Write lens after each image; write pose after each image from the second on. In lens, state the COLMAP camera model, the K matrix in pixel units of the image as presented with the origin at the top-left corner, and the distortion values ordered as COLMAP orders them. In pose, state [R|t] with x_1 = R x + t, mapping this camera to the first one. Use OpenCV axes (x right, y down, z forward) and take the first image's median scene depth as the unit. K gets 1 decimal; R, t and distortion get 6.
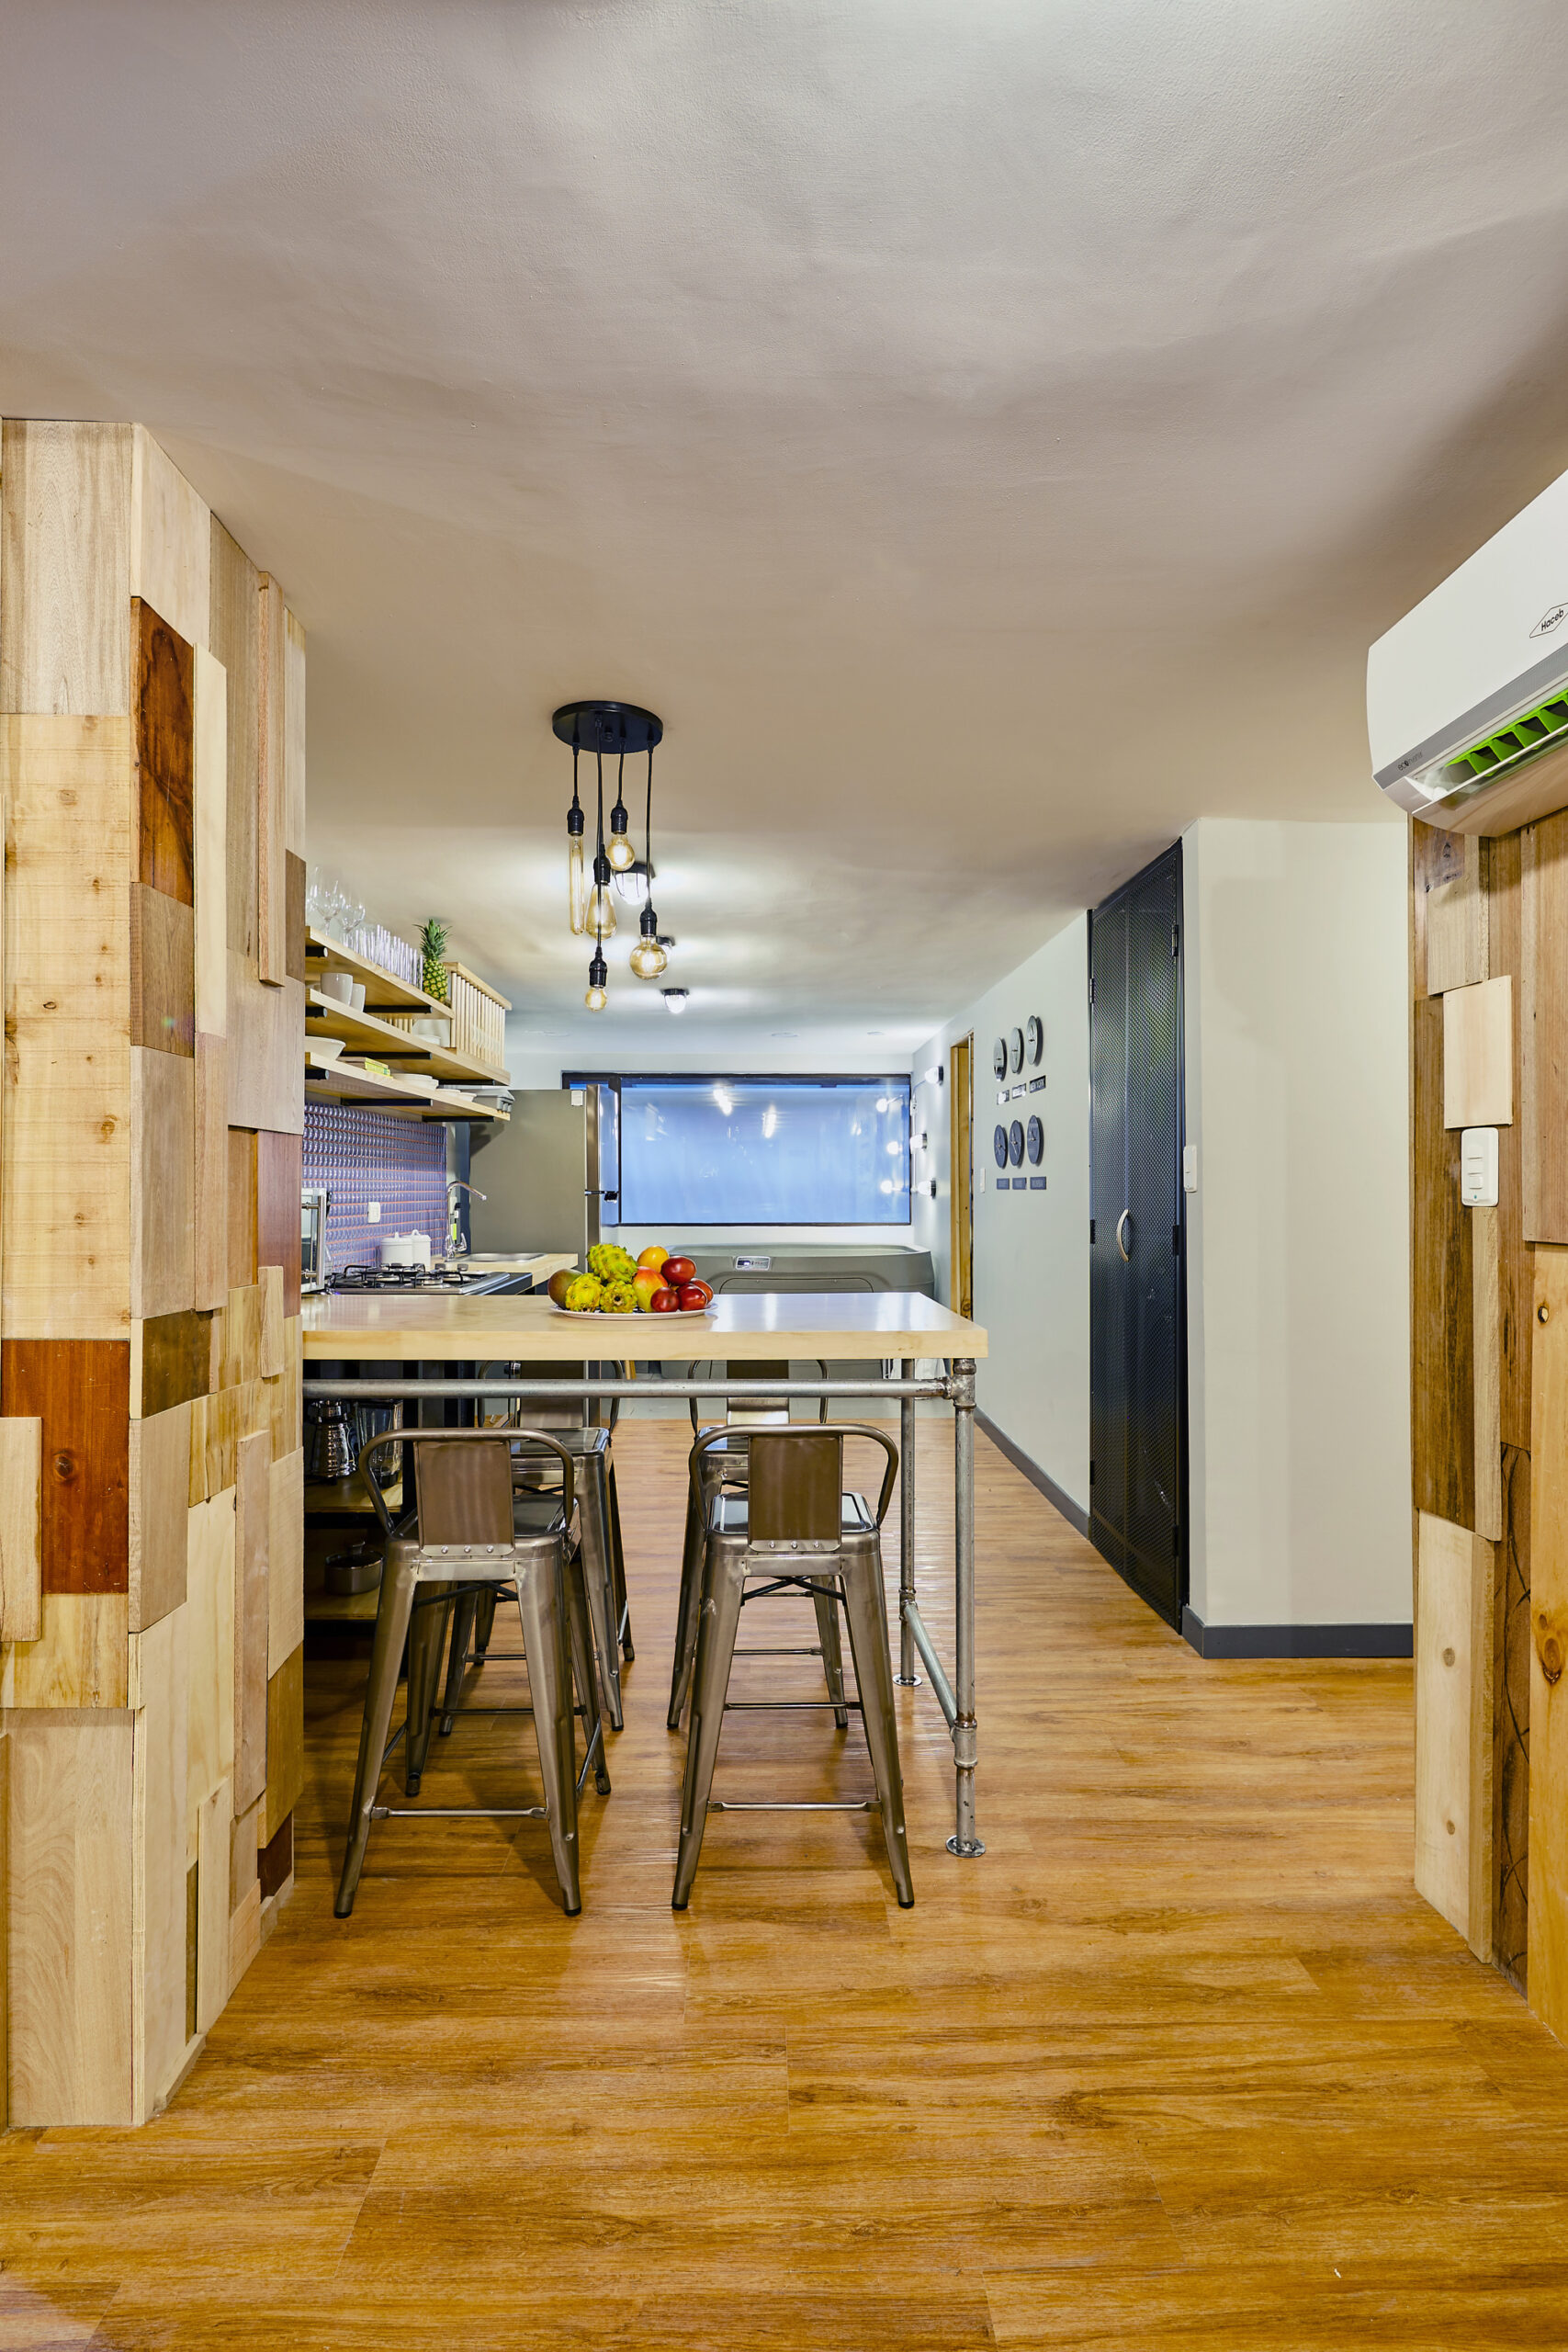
lens RADIAL K [[1139.9, 0, 780.8], [0, 1139.9, 1179.2], [0, 0, 1]] dist [0.001509, -0.002648]
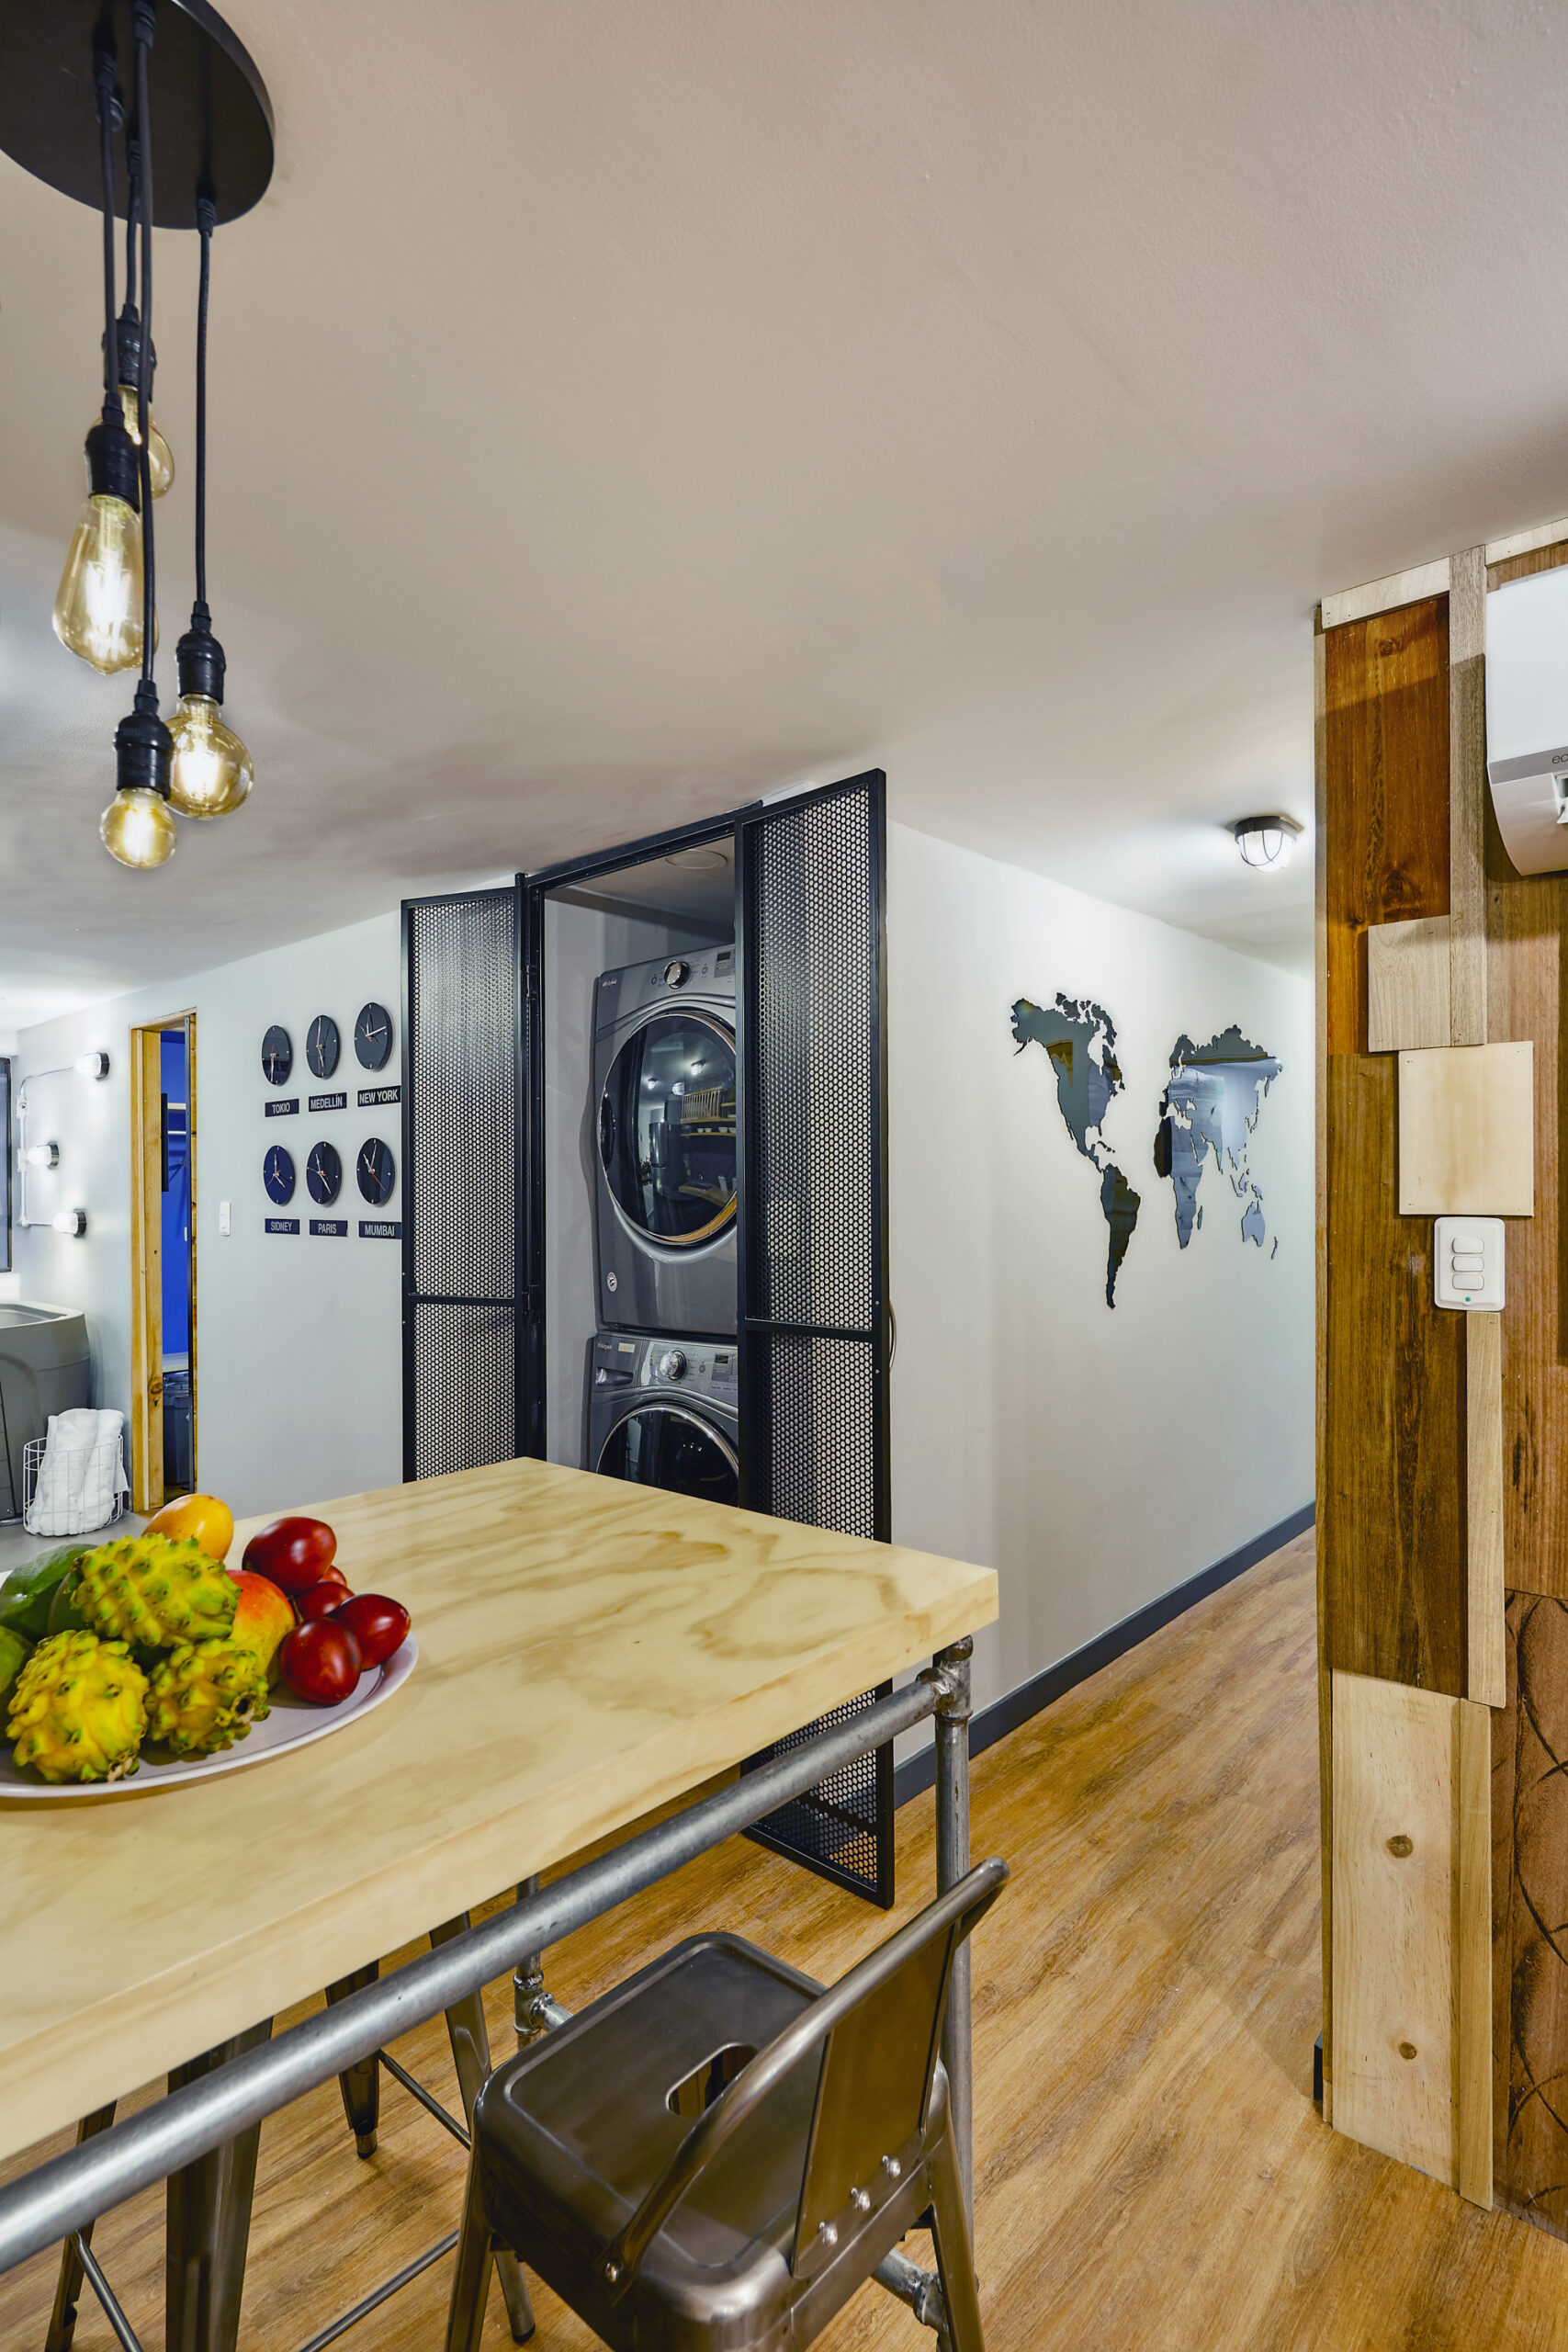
lens RADIAL K [[1139.9, 0, 790.3], [0, 1139.9, 1189.3], [0, 0, 1]] dist [0.001509, -0.002648]
pose [[0.684587, 0.001696, 0.728929, -0.319408], [-0.003703, 0.999992, 0.001150, -0.059965], [-0.728921, -0.003486, 0.684588, 0.730093]]
